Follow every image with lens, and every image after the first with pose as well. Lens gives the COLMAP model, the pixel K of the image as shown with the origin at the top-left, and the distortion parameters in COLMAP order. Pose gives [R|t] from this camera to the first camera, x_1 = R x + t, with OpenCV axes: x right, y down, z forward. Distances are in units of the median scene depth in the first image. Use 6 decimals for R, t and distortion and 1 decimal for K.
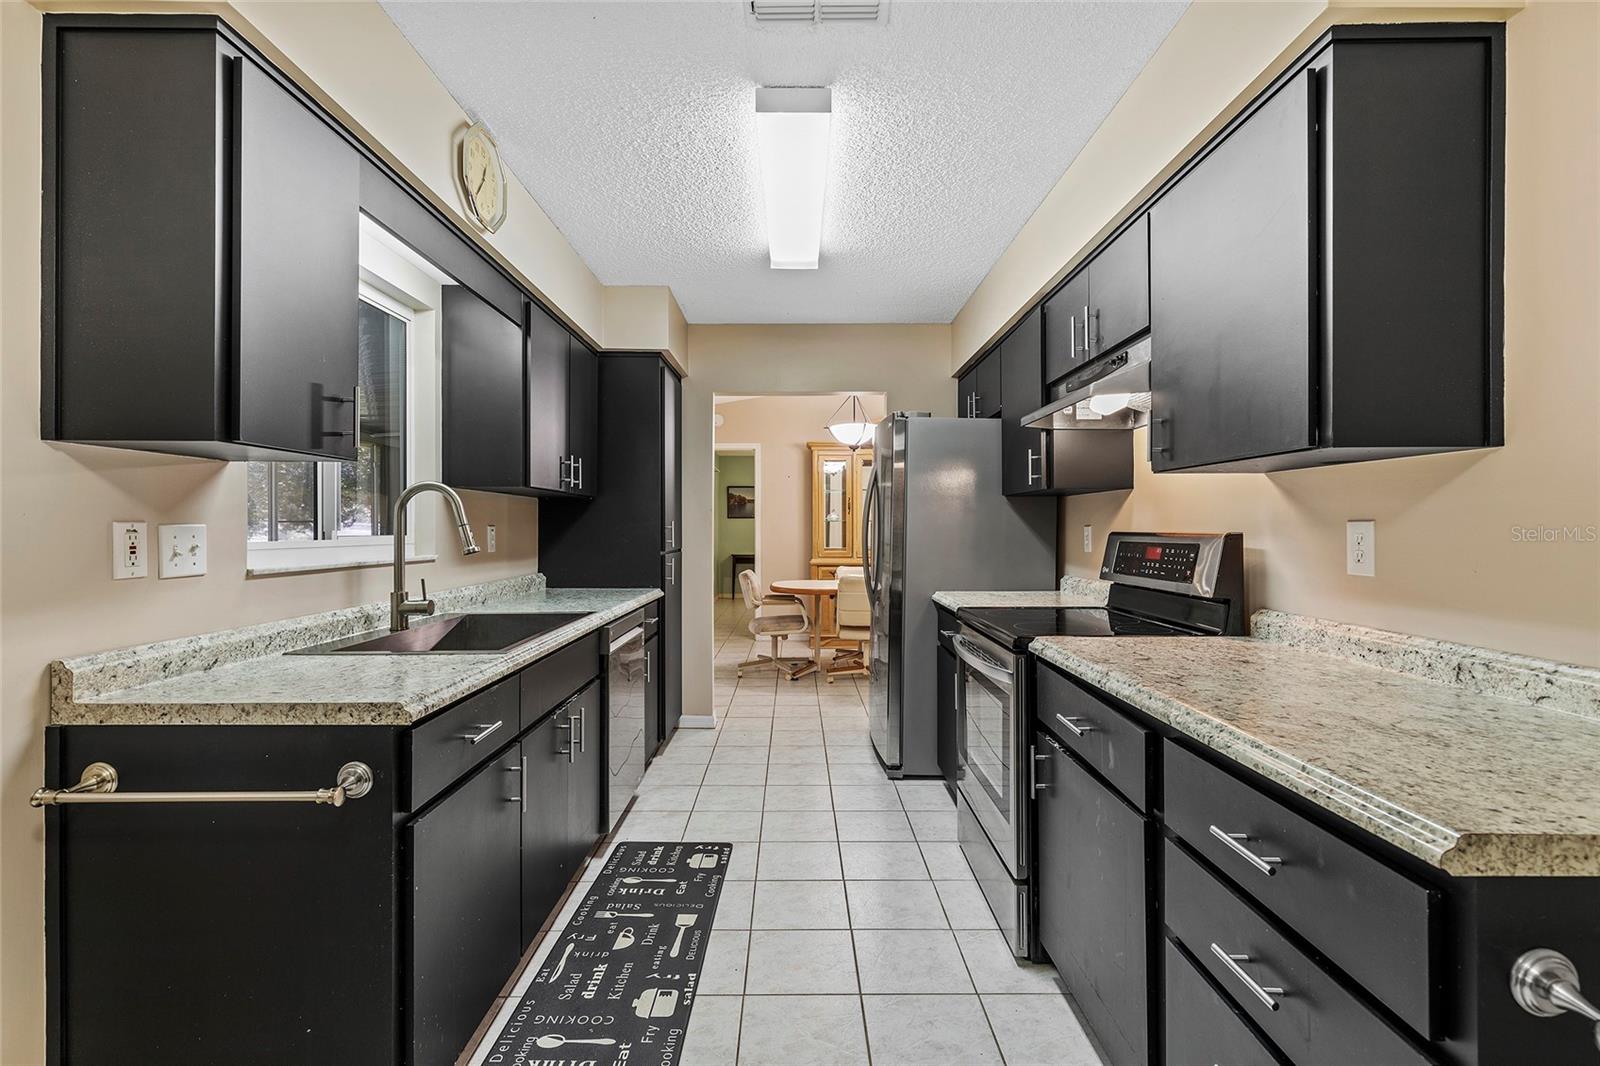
lens RADIAL K [[727.2, 0, 801.2], [0, 727.2, 527.1], [0, 0, 1]] dist [0.009497, -0.002442]
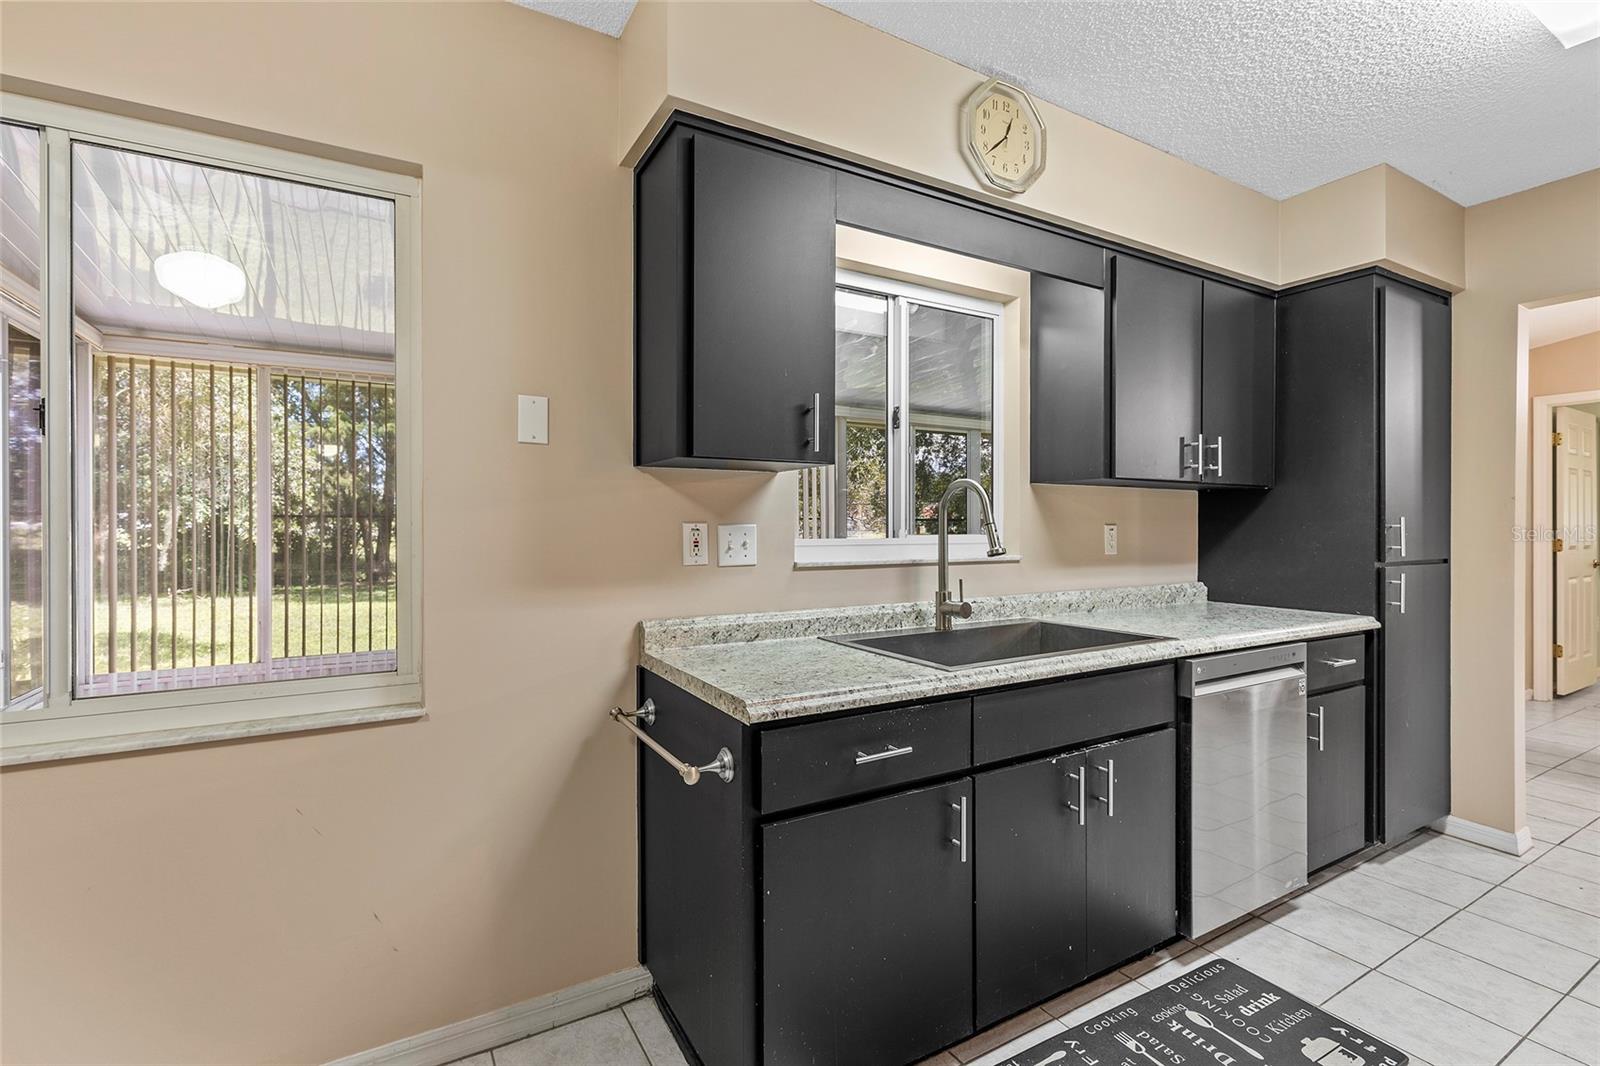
lens RADIAL K [[727.2, 0, 798.9], [0, 727.2, 529.0], [0, 0, 1]] dist [0.009497, -0.002442]
pose [[0.499764, 0.005503, -0.866144, 0.210730], [-0.000087, 0.999980, 0.006302, -0.002733], [0.866162, -0.003074, 0.499754, 0.328372]]
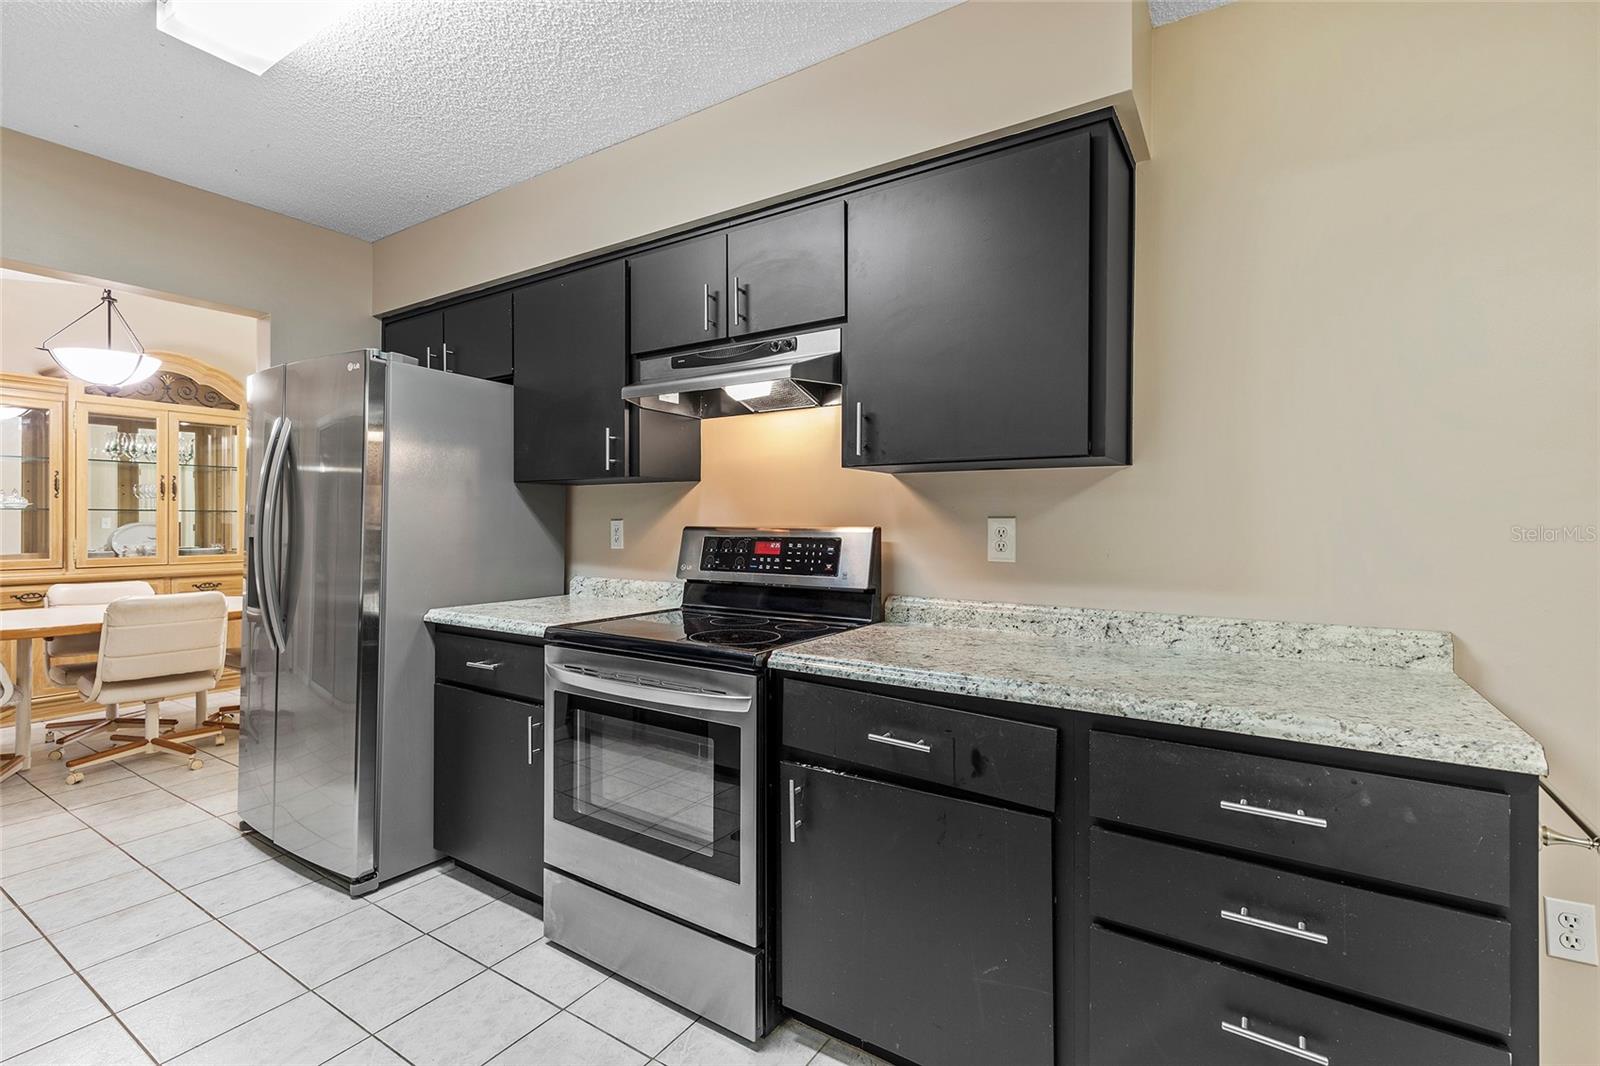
lens RADIAL K [[727.2, 0, 802.1], [0, 727.2, 521.0], [0, 0, 1]] dist [0.009497, -0.002442]
pose [[0.549739, 0.002320, 0.835333, -0.326867], [-0.003658, 0.999993, -0.000370, -0.000457], [-0.835328, -0.002852, 0.549744, 0.447030]]
